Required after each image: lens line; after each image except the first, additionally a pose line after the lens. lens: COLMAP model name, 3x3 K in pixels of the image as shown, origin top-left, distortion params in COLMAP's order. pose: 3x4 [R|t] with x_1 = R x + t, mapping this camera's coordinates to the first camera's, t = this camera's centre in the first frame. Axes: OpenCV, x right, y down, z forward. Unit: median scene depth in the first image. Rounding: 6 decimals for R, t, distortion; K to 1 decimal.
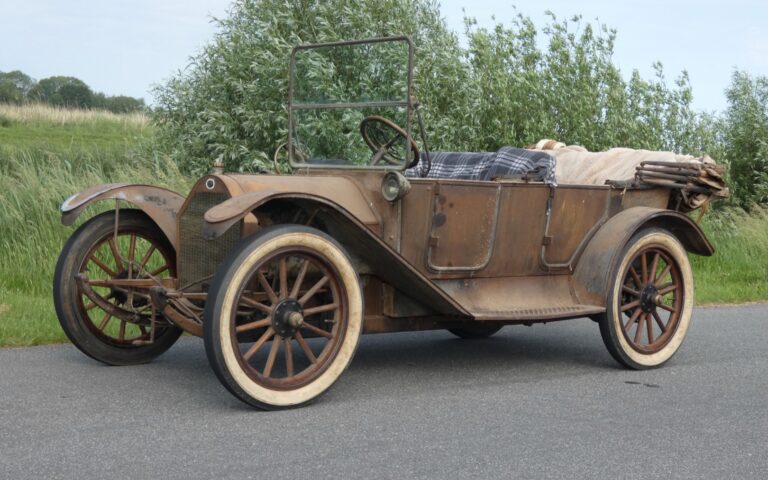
lens RADIAL K [[1304.8, 0, 387.6], [0, 1304.8, 236.3], [0, 0, 1]] dist [-0.020396, 0.000000]
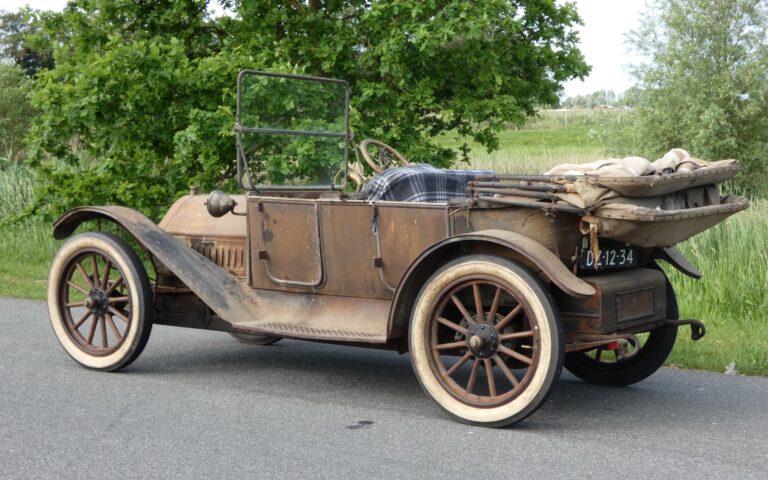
lens RADIAL K [[1304.8, 0, 415.7], [0, 1304.8, 278.6], [0, 0, 1]] dist [-0.020396, 0.000000]
pose [[0.262740, 0.045602, -0.963789, 1.075570], [-0.052355, 0.998085, 0.032952, -0.018109], [0.963445, 0.041801, 0.264624, 0.804547]]
